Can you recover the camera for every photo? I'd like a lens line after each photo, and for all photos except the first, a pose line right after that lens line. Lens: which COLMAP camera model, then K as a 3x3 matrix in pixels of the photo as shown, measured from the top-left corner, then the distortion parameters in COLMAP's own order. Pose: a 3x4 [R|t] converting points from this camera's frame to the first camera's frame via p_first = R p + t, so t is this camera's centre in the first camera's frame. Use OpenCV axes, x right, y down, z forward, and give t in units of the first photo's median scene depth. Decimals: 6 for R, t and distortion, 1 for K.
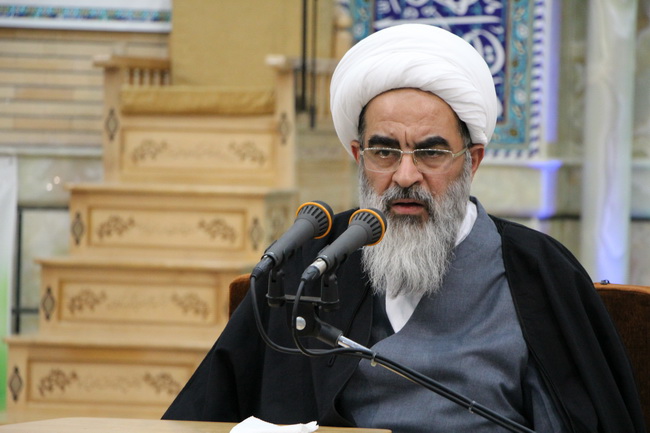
lens RADIAL K [[3091.5, 0, 322.3], [0, 3091.5, 218.1], [0, 0, 1]] dist [1.427792, 0.000000]
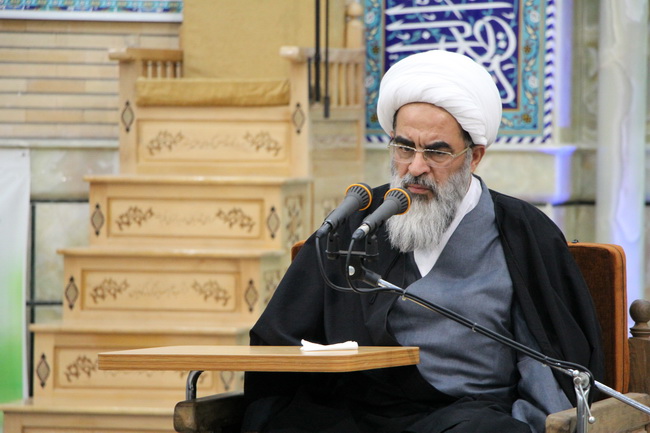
lens RADIAL K [[4149.4, 0, 323.8], [0, 4149.4, 214.1], [0, 0, 1]] dist [2.591267, 0.000000]
pose [[0.999899, -0.013454, 0.004686, -0.010770], [0.013461, 0.999908, -0.001436, 0.004478], [-0.004666, 0.001498, 0.999988, -0.357294]]
